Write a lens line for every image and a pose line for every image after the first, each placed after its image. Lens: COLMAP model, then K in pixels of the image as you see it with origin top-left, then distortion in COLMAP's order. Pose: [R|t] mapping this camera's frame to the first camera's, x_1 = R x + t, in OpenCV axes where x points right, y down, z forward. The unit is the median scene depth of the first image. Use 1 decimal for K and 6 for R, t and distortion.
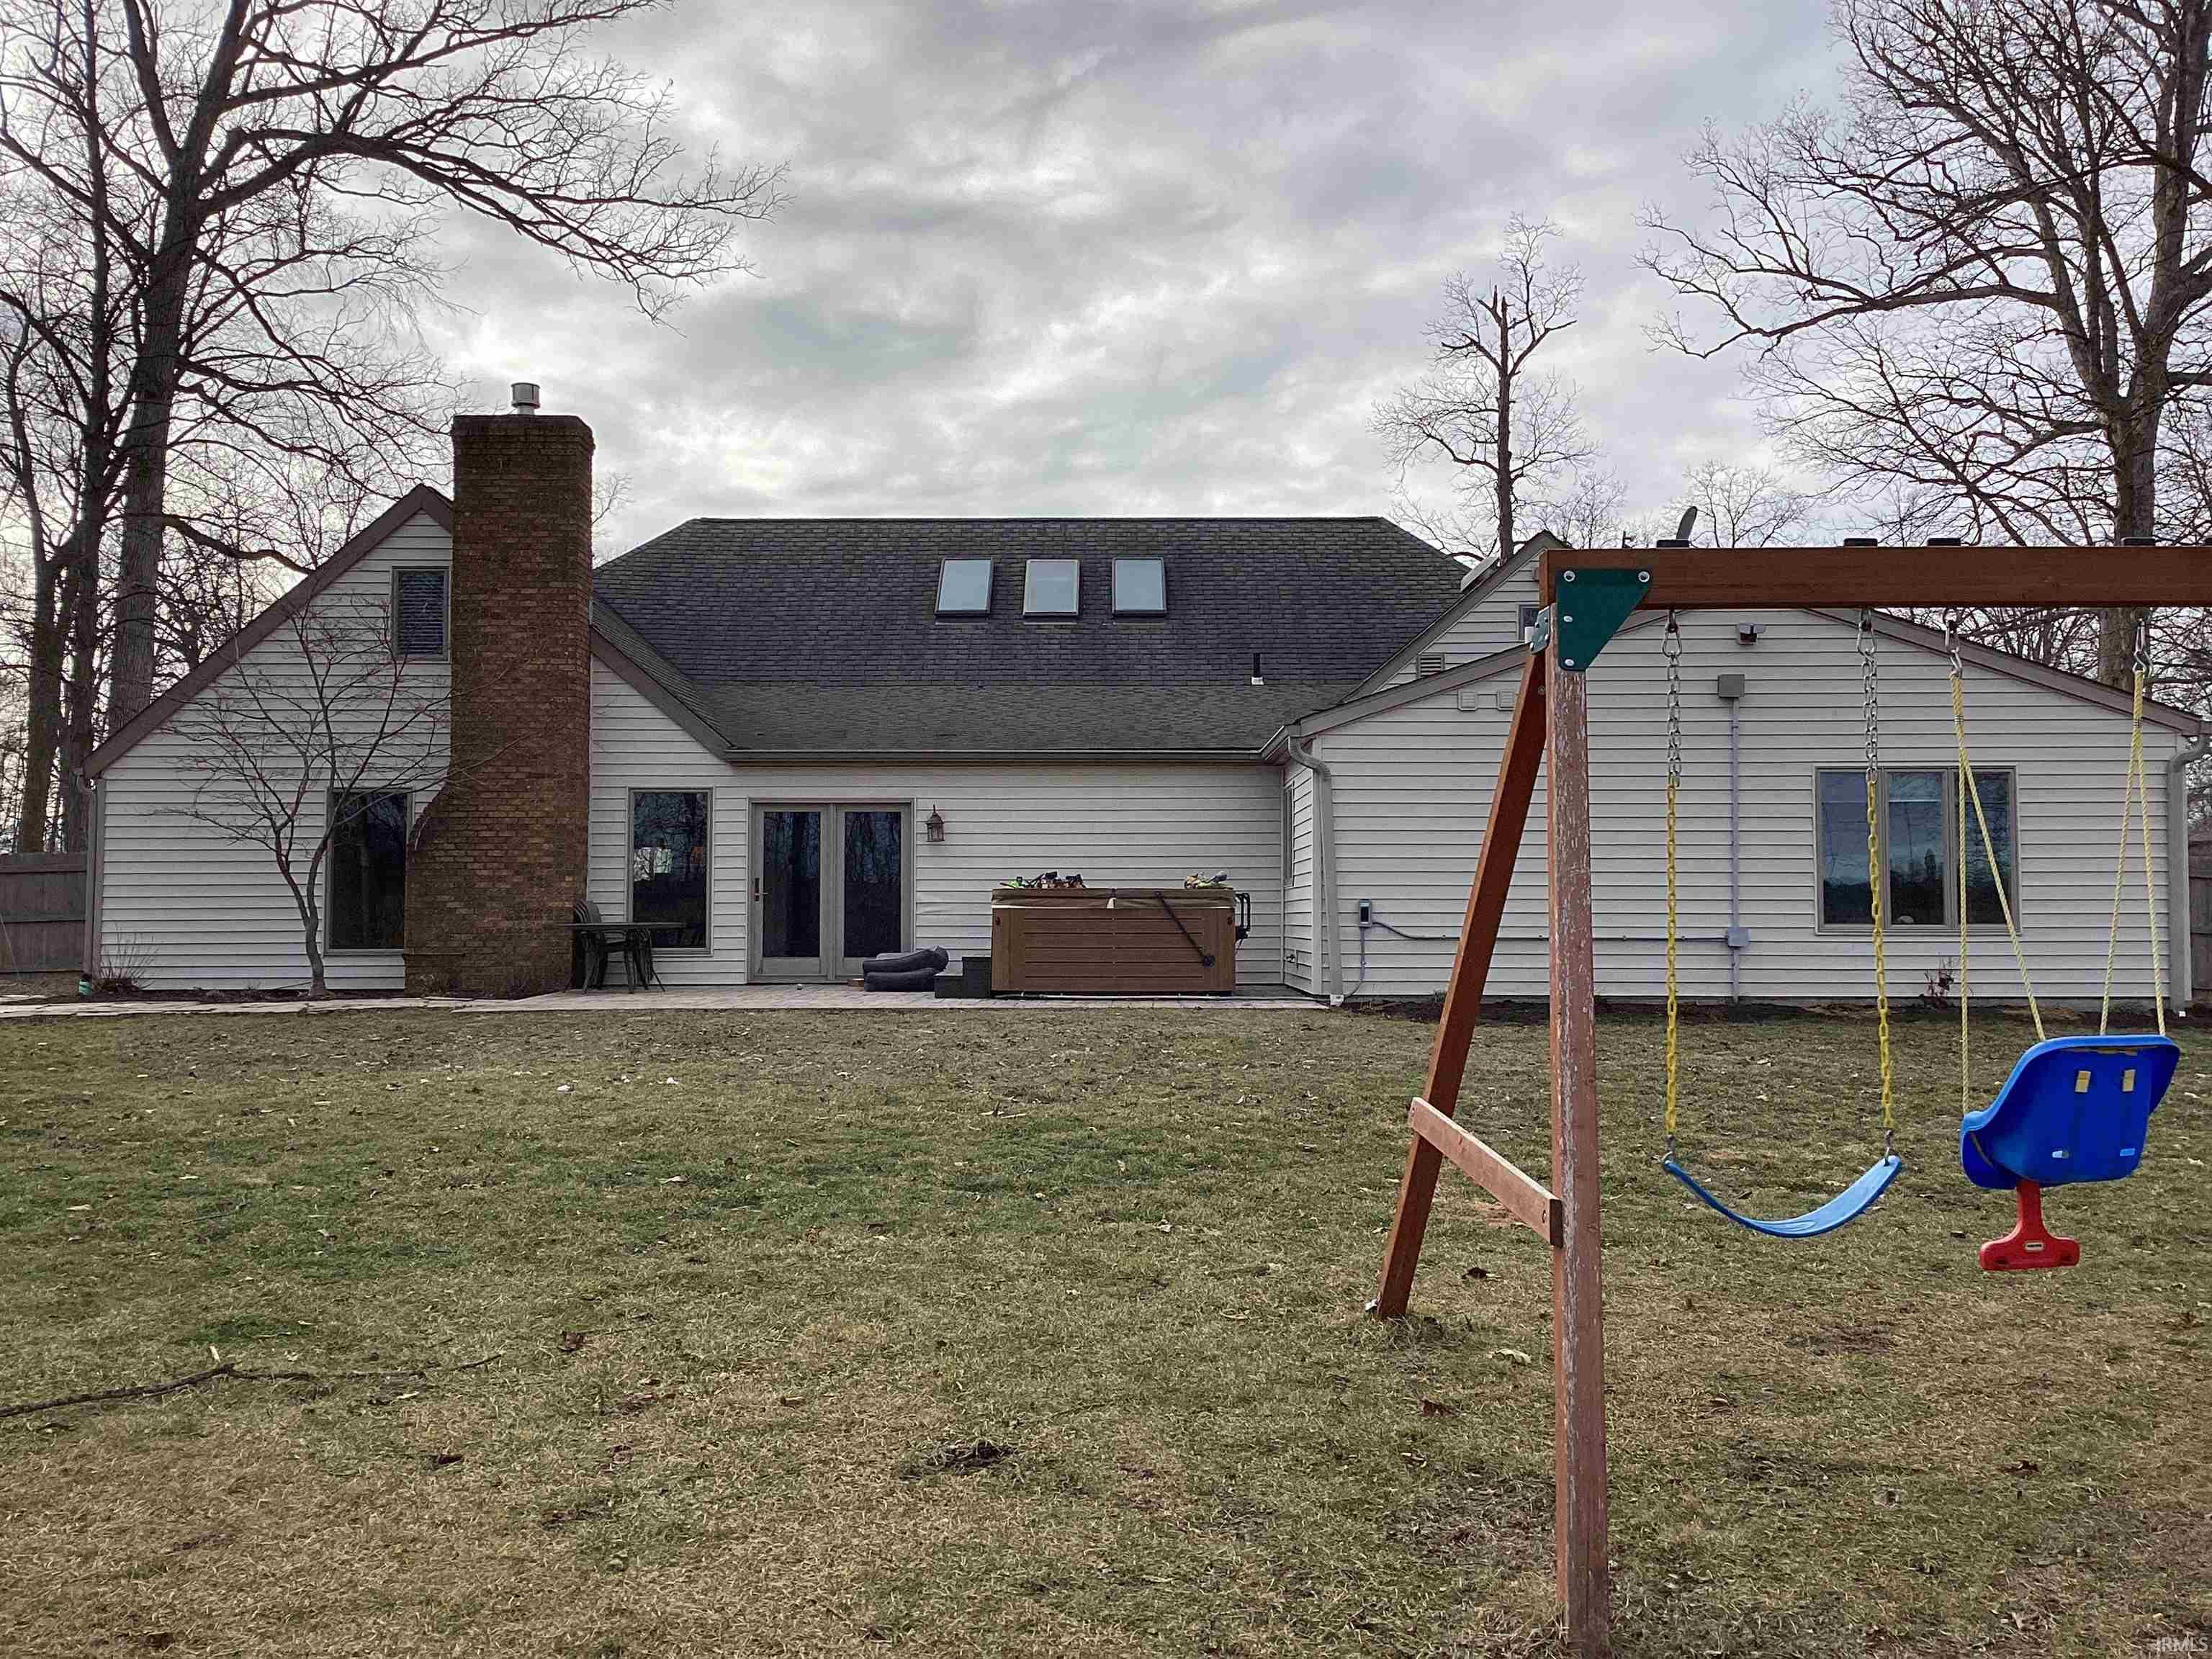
lens RADIAL K [[1985.1, 0, 1106.0], [0, 1985.1, 829.5], [0, 0, 1]] dist [0.100577, -0.186150]
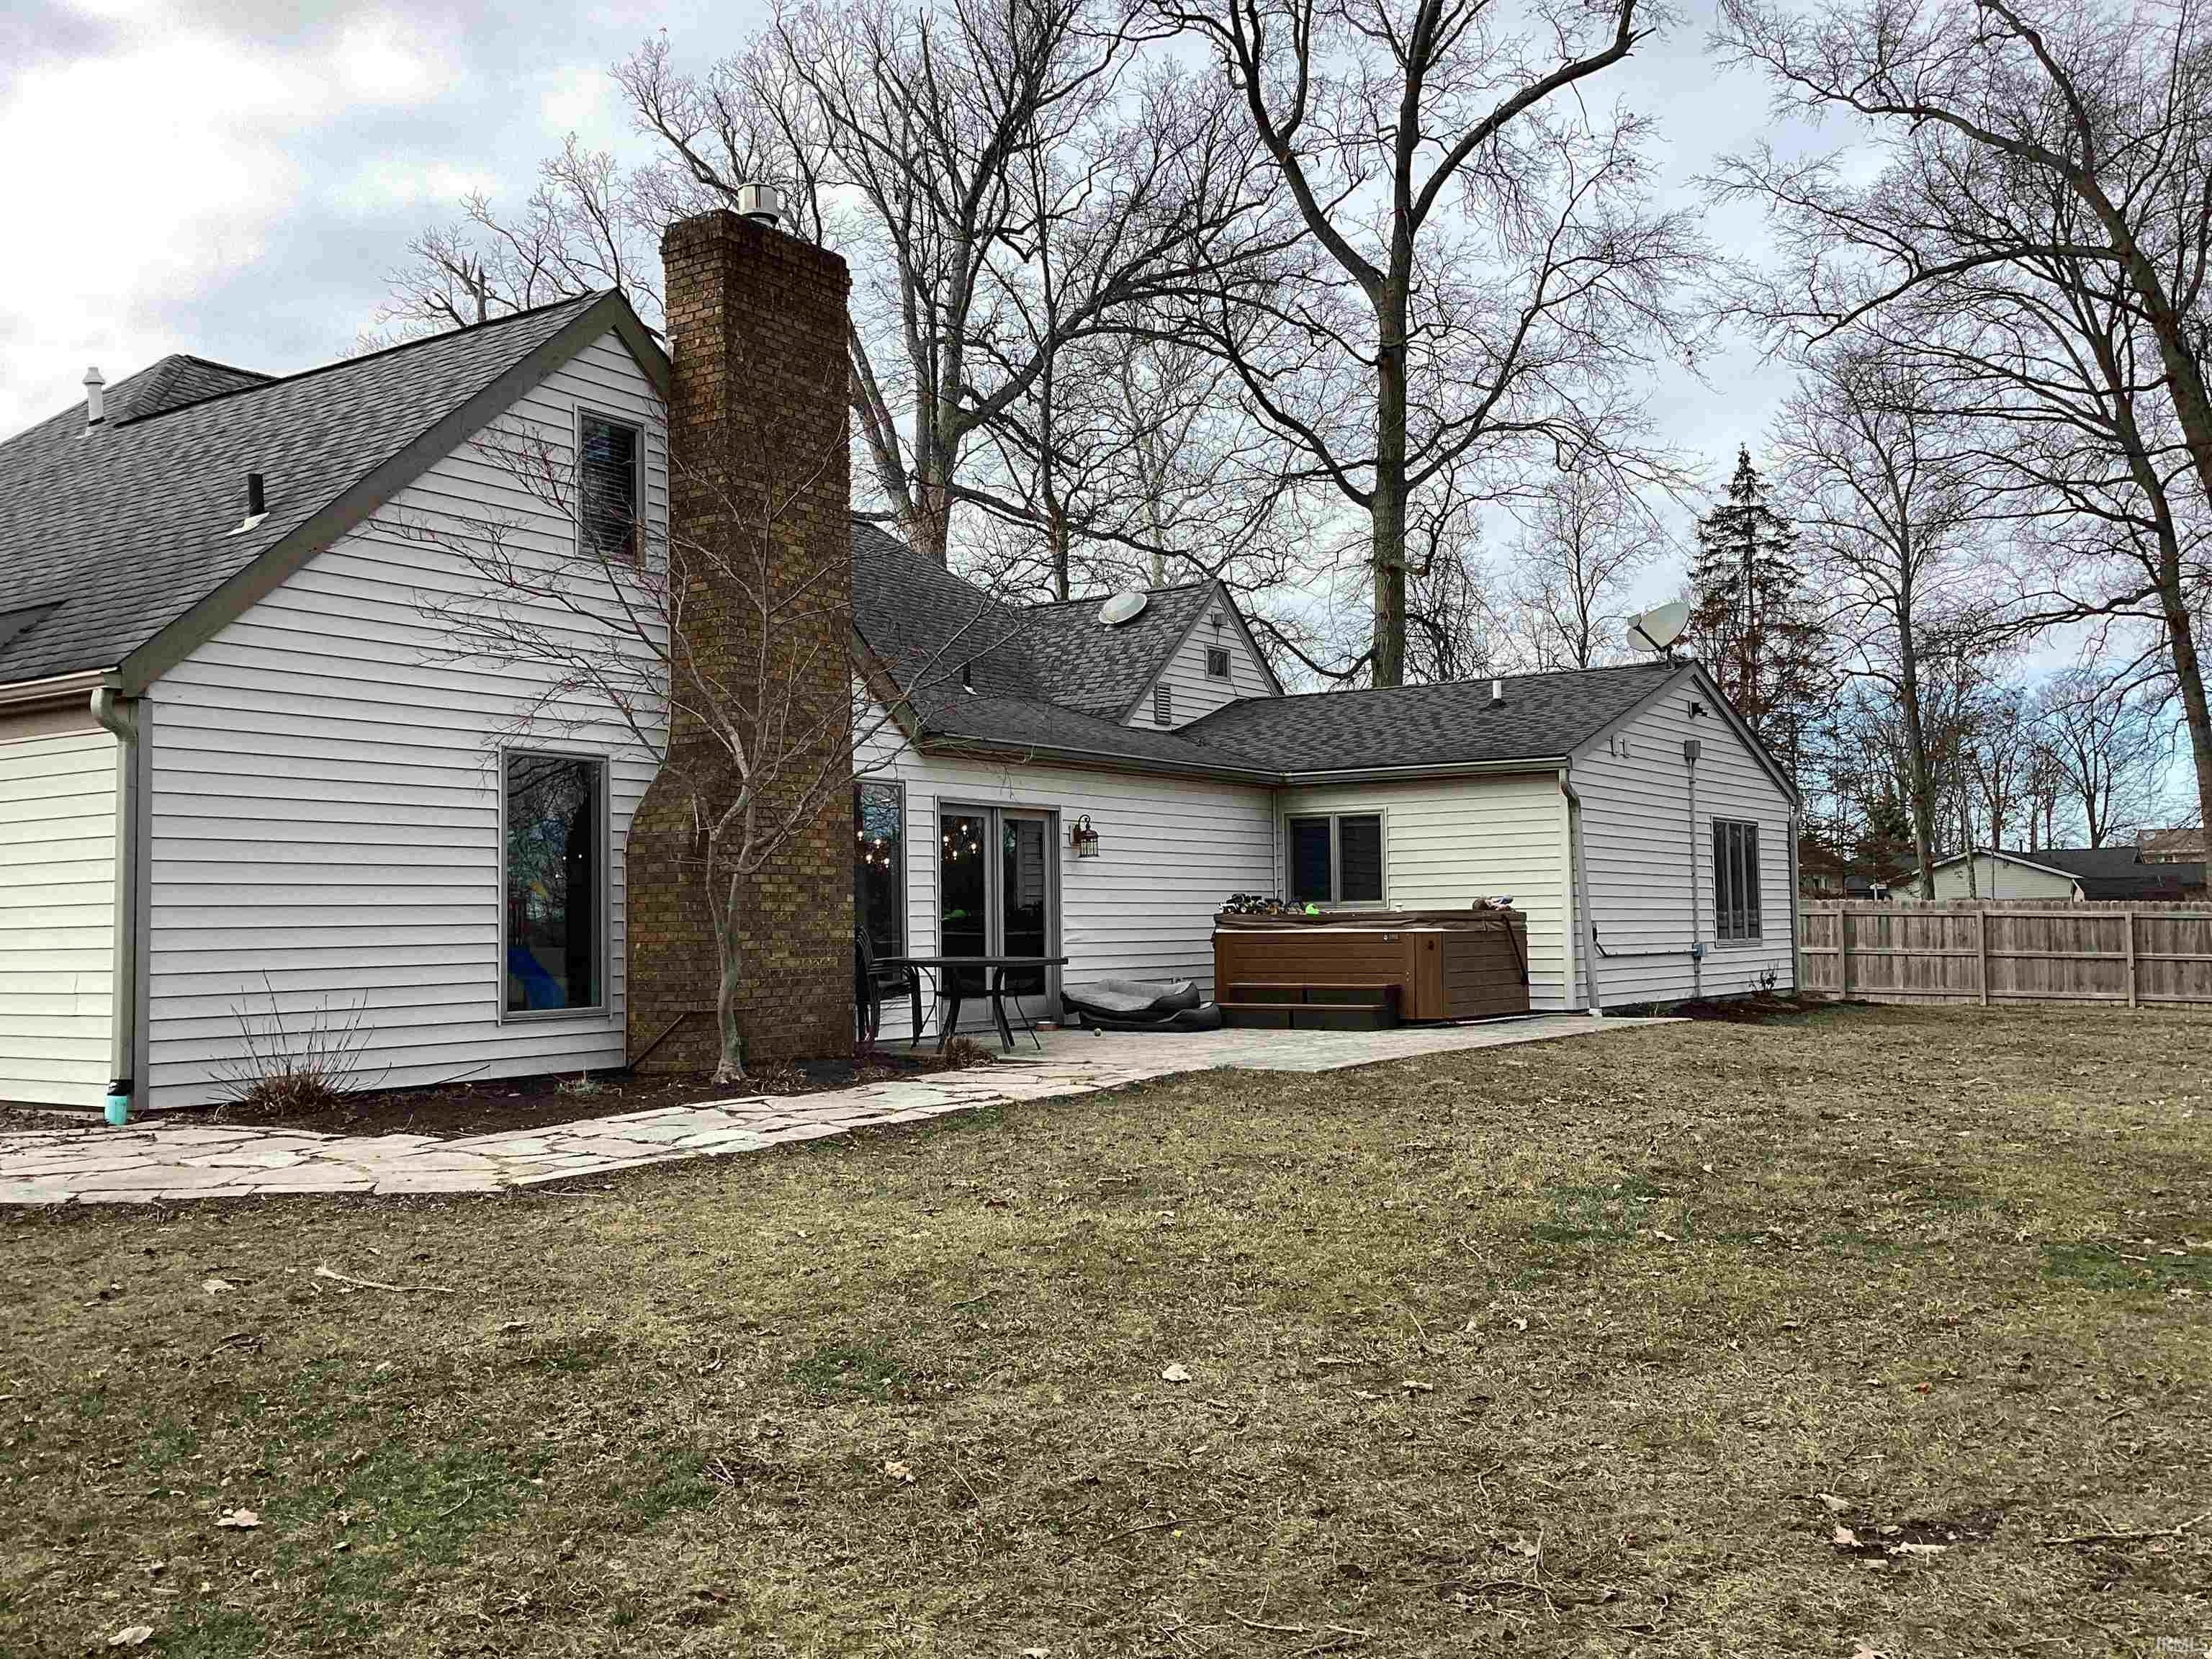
lens RADIAL K [[1981.7, 0, 1107.1], [0, 1981.7, 822.6], [0, 0, 1]] dist [0.115529, -0.236345]
pose [[0.567707, 0.037222, 0.822389, -0.782049], [-0.021782, 0.999307, -0.030193, 0.016711], [-0.822943, -0.000772, 0.568124, 0.503408]]
